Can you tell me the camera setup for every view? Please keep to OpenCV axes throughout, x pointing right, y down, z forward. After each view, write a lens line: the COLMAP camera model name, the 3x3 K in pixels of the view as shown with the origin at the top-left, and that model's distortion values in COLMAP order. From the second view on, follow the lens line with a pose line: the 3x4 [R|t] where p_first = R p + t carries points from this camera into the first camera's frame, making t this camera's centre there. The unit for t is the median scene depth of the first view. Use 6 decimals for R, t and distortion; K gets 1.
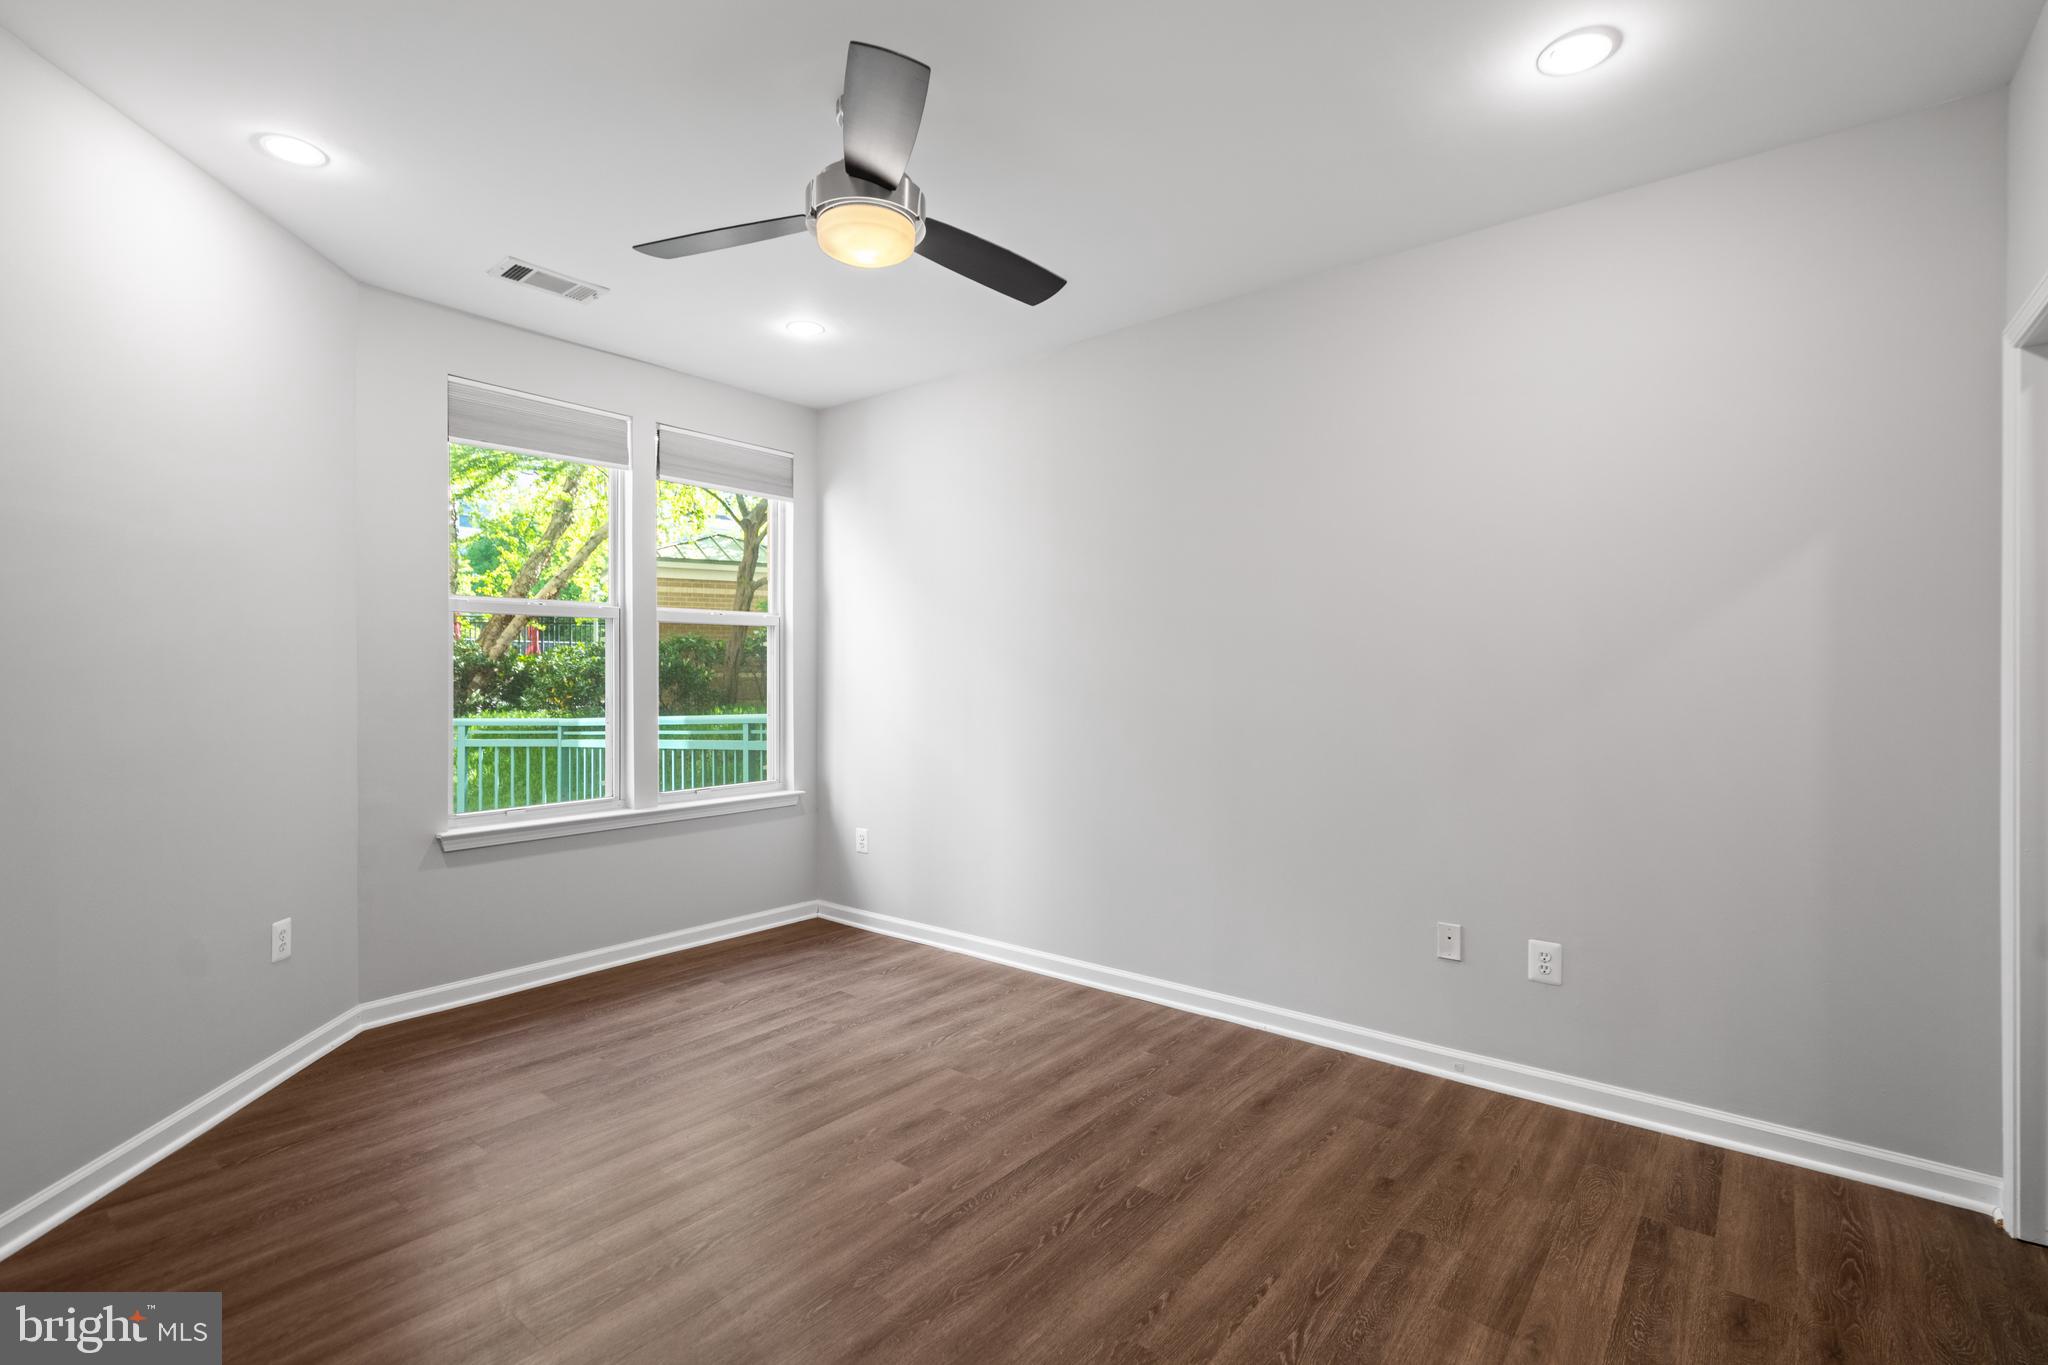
lens RADIAL K [[928.7, 0, 1024.7], [0, 928.7, 673.9], [0, 0, 1]] dist [-0.005887, 0.002855]
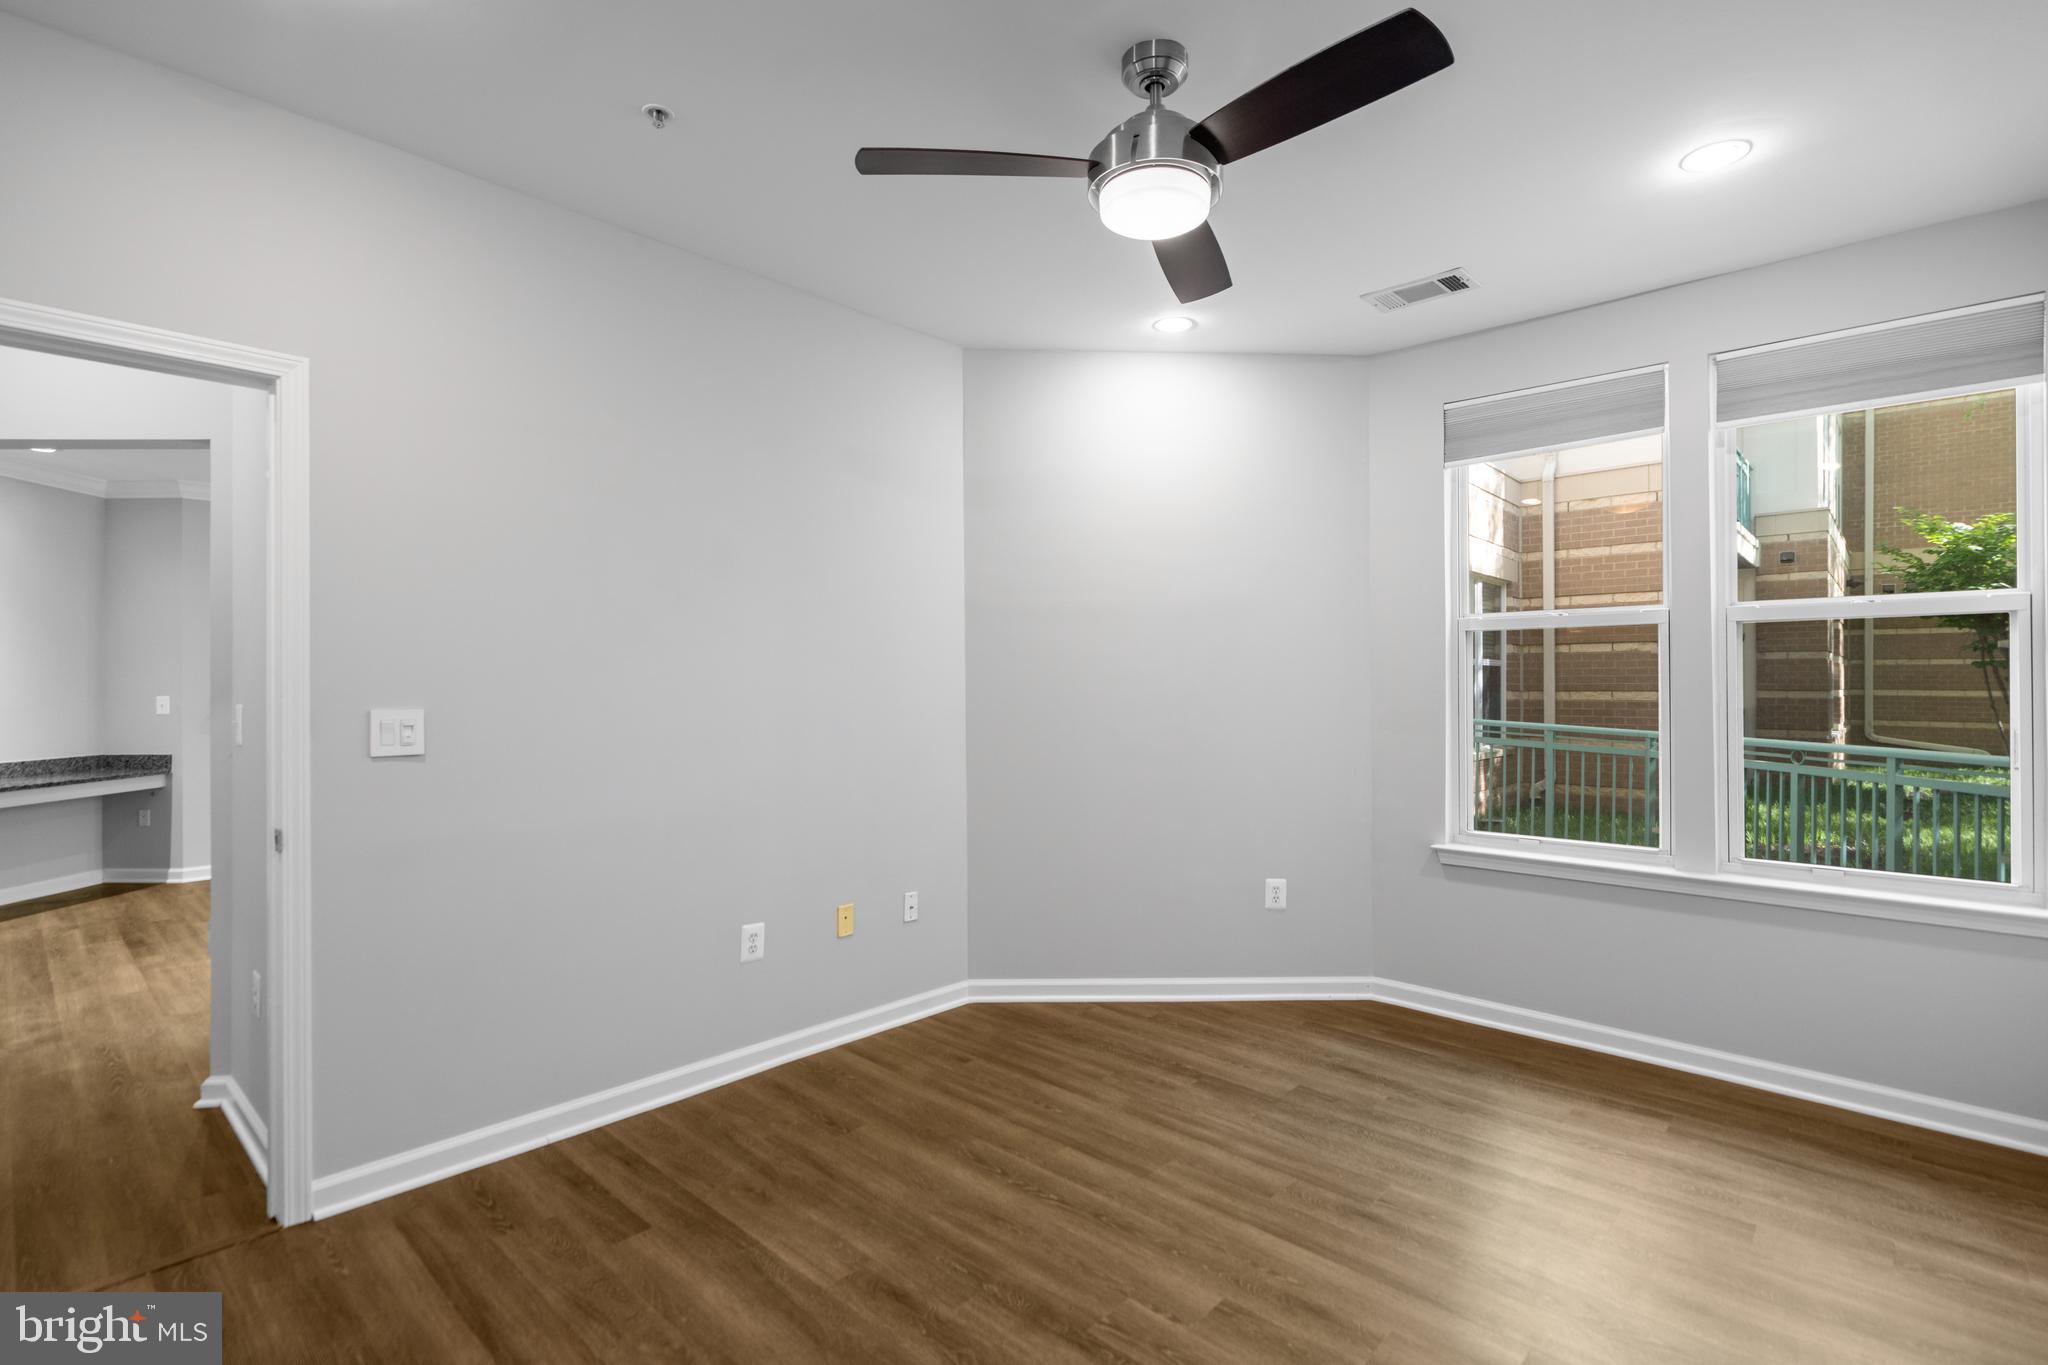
lens RADIAL K [[978.5, 0, 1035.3], [0, 978.5, 682.7], [0, 0, 1]] dist [-0.004134, 0.000024]
pose [[-0.068535, -0.003107, -0.997644, 0.580823], [-0.005299, 0.999982, -0.002750, -0.005427], [0.997635, 0.005098, -0.068551, 0.725665]]
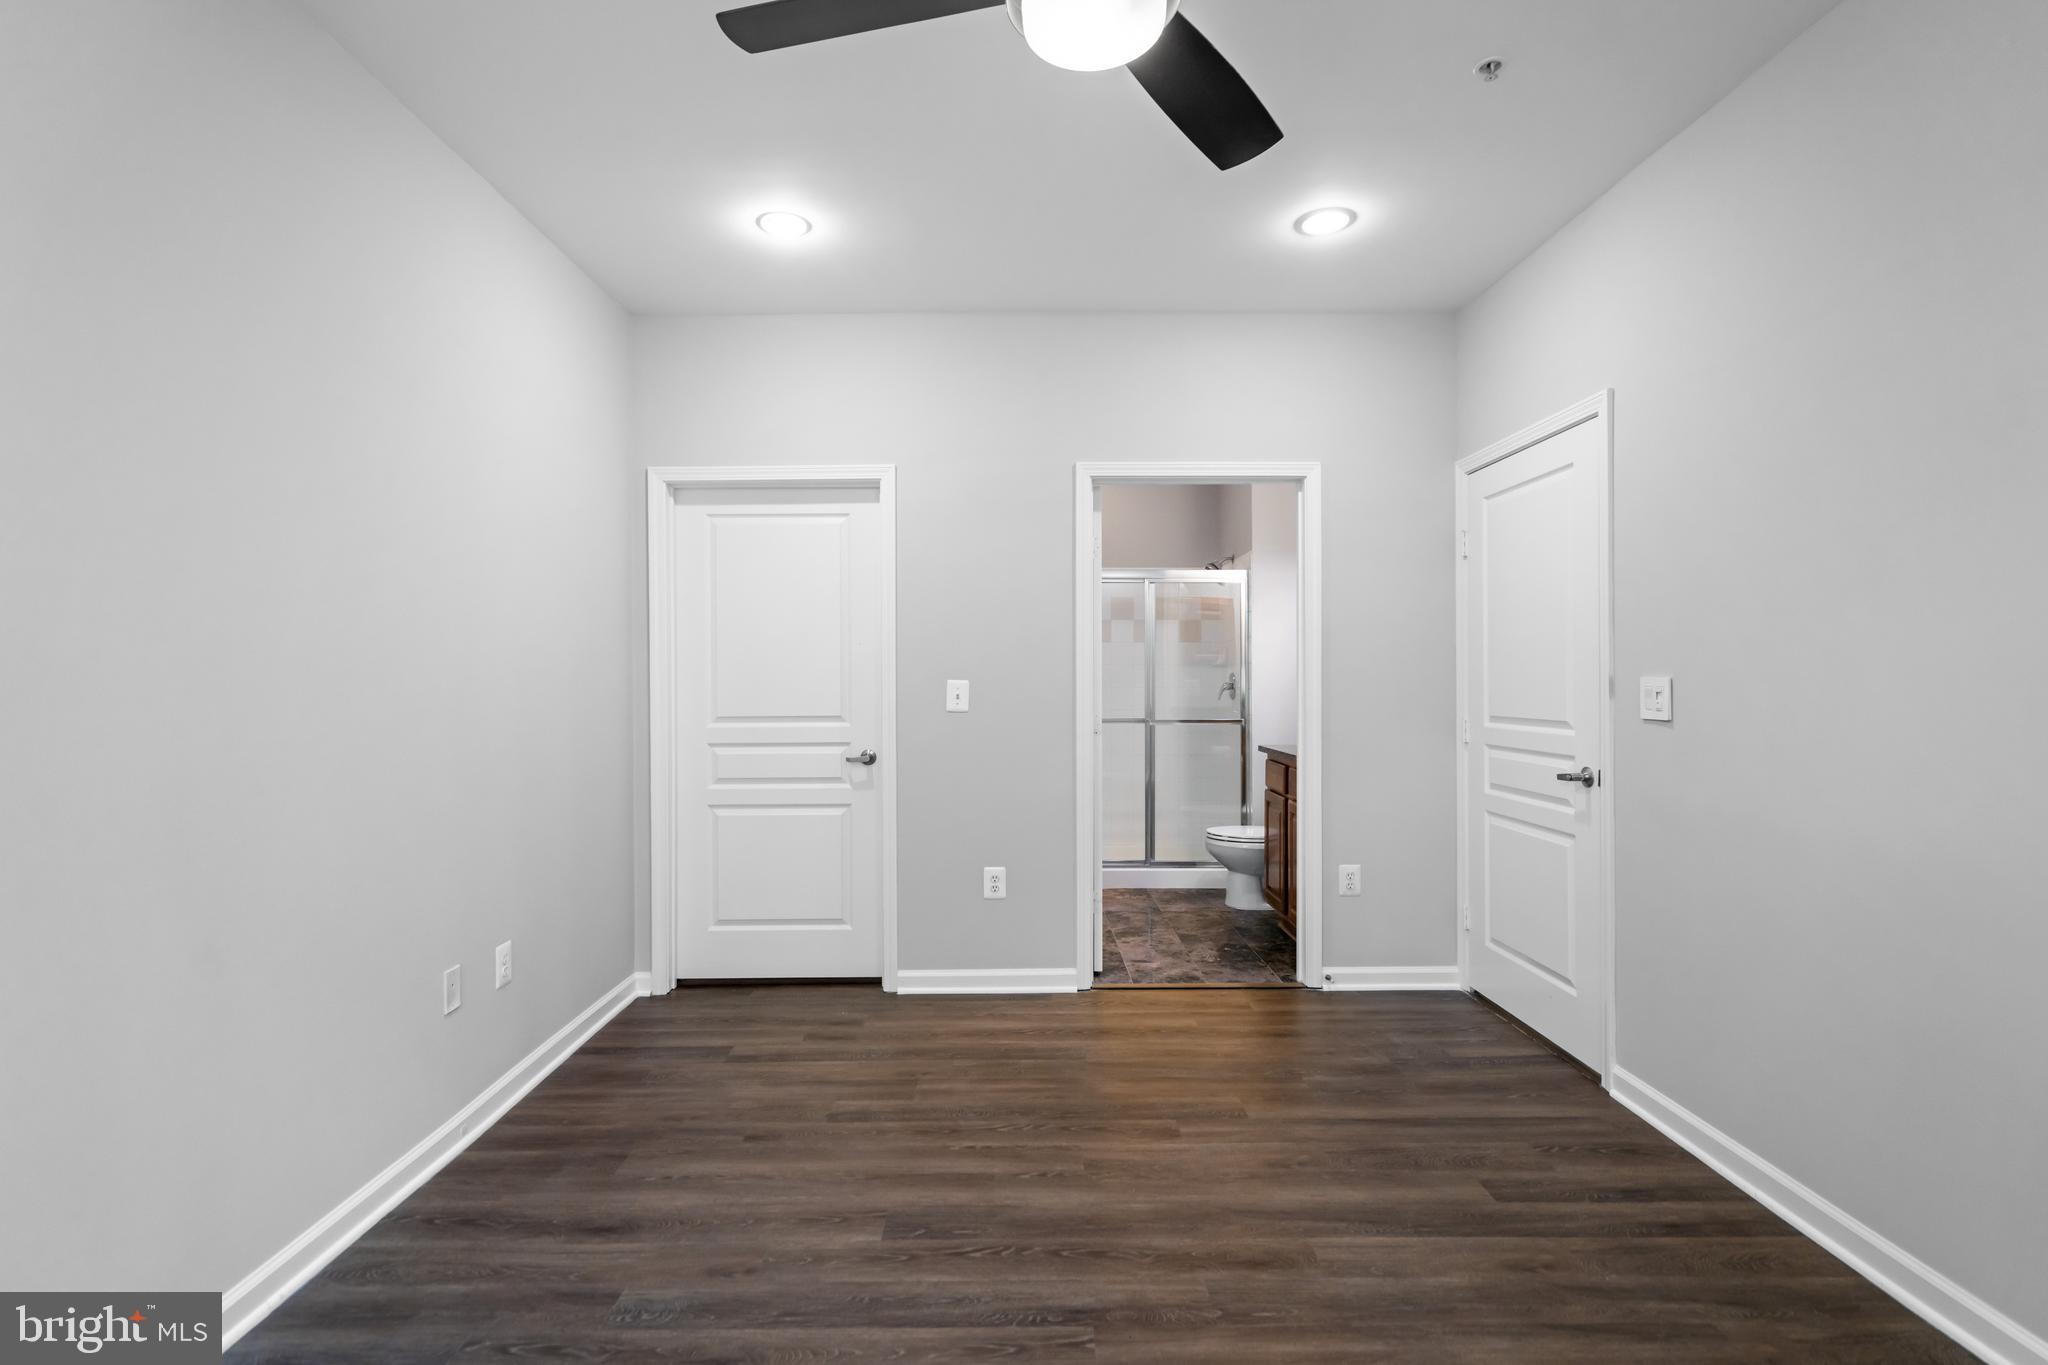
lens RADIAL K [[928.7, 0, 1009.3], [0, 928.7, 682.8], [0, 0, 1]] dist [-0.005887, 0.002855]
pose [[-0.609512, -0.003970, 0.792767, -0.511803], [0.005121, 0.999947, 0.008944, 0.006966], [-0.792761, 0.009511, -0.609459, 1.118460]]
